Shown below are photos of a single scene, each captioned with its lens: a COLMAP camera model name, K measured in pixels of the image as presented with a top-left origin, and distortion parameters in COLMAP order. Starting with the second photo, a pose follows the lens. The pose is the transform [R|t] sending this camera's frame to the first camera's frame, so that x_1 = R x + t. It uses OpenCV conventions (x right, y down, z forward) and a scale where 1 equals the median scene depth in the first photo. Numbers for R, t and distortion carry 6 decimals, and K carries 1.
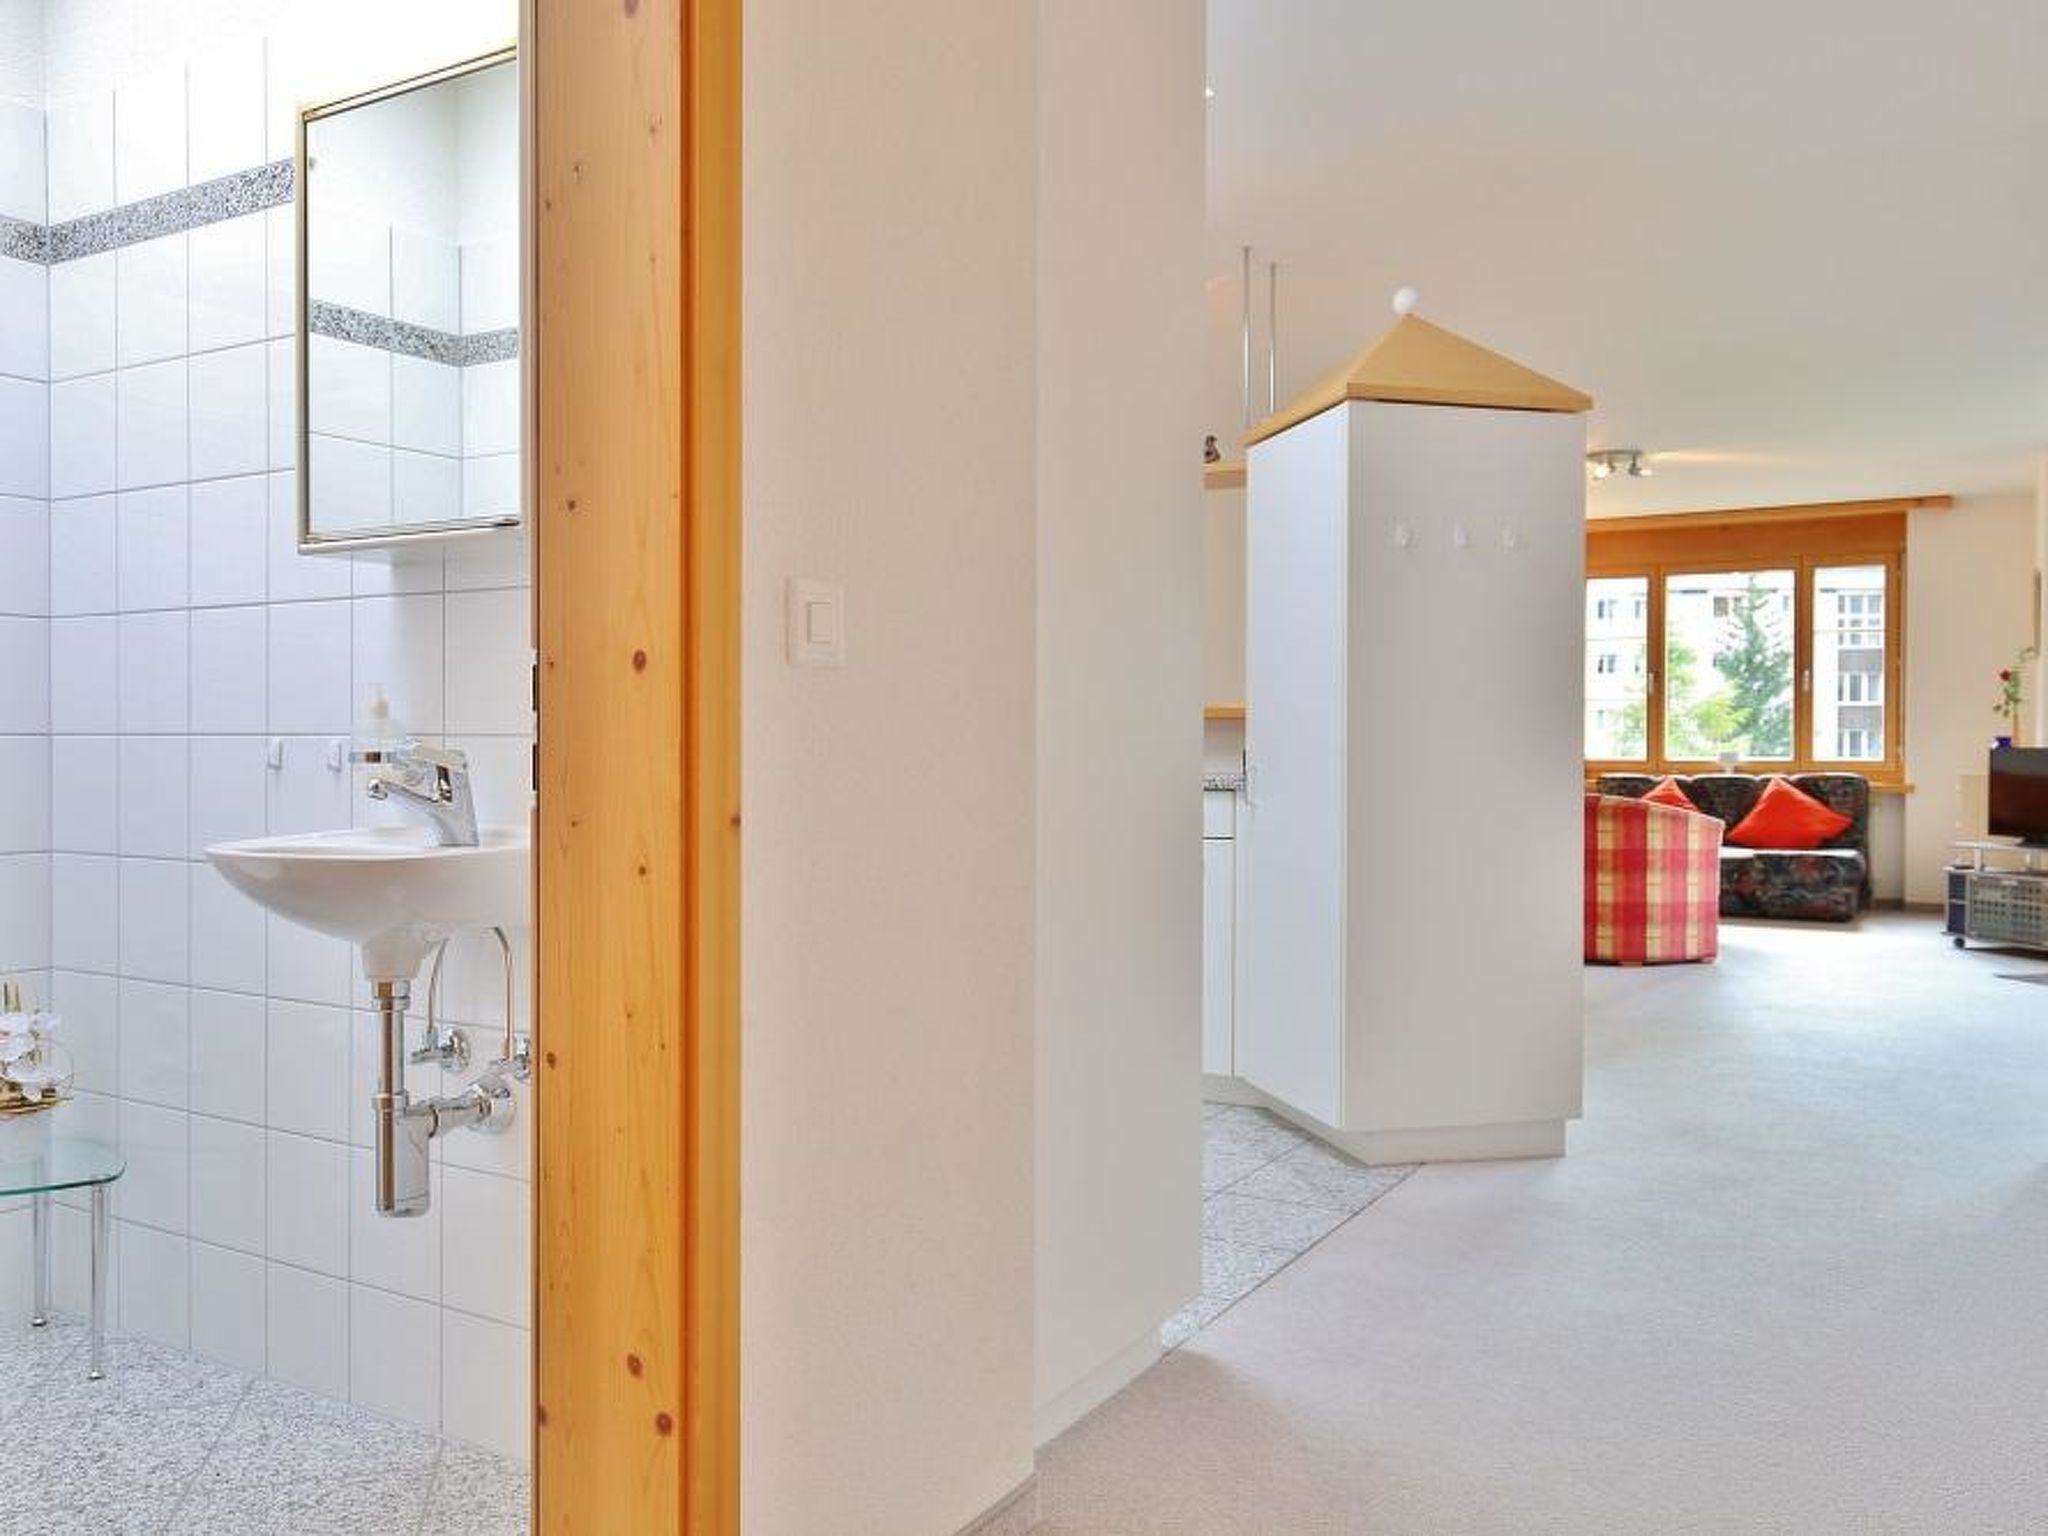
lens RADIAL K [[1588.6, 0, 1034.5], [0, 1588.6, 765.2], [0, 0, 1]] dist [0.004633, -0.000805]
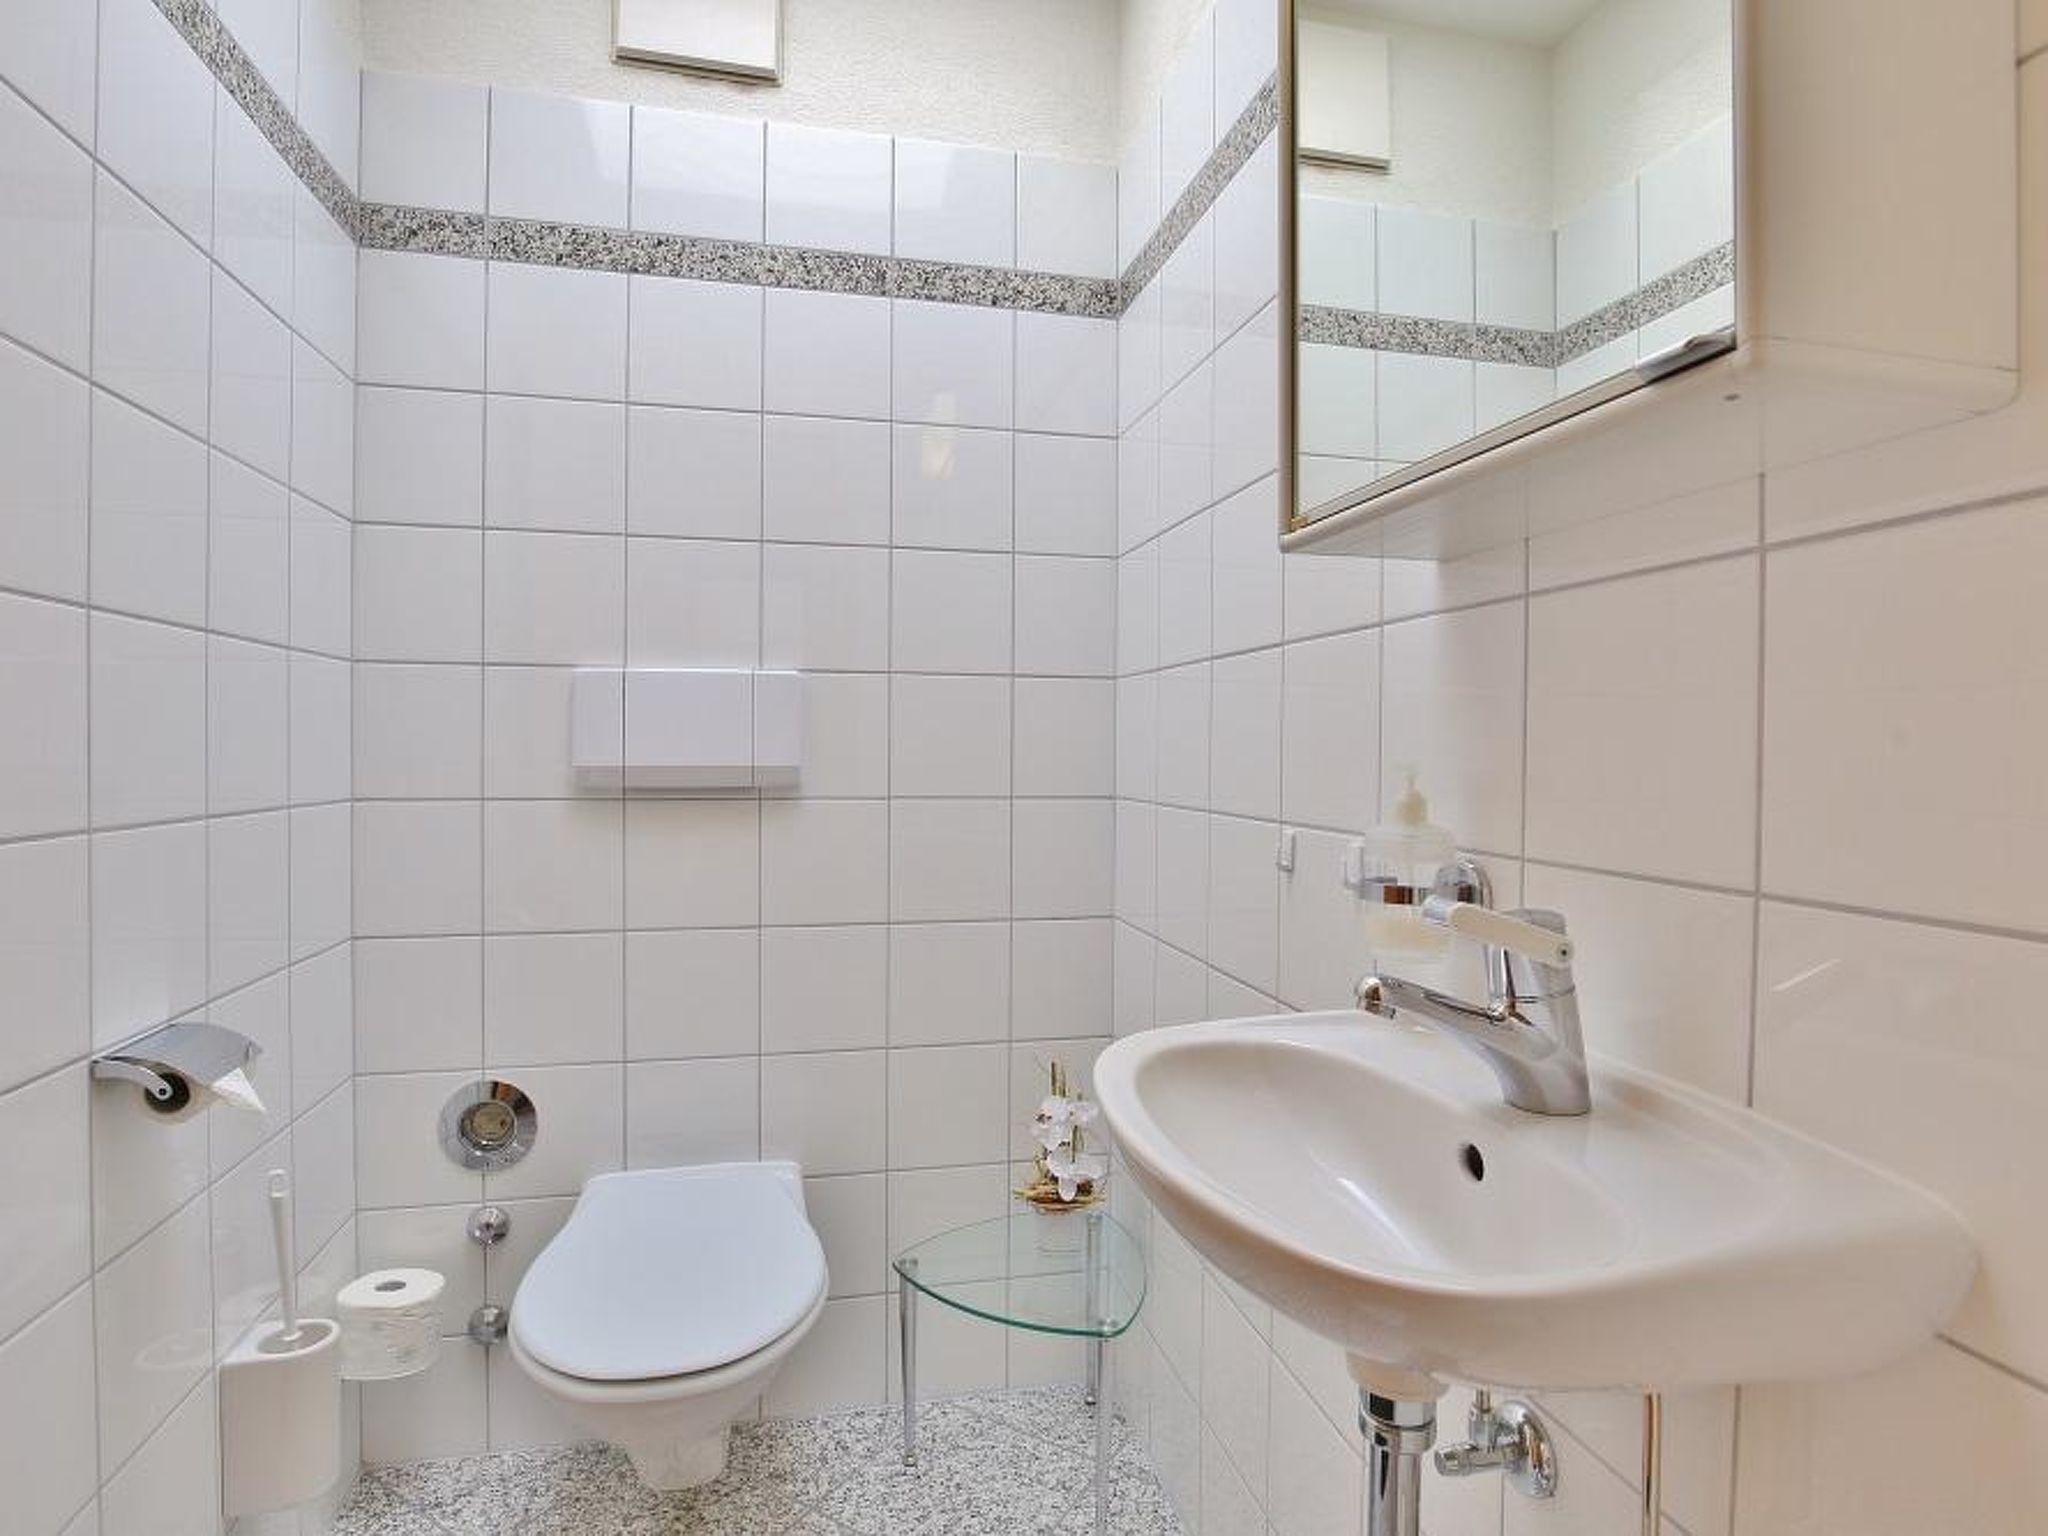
lens RADIAL K [[1057.4, 0, 1032.3], [0, 1057.4, 764.5], [0, 0, 1]] dist [-0.030653, 0.001613]
pose [[0.694633, 0.010528, -0.719287, -0.212582], [-0.012671, 0.999917, 0.002399, -0.046059], [0.719253, 0.007447, 0.694708, 0.581858]]
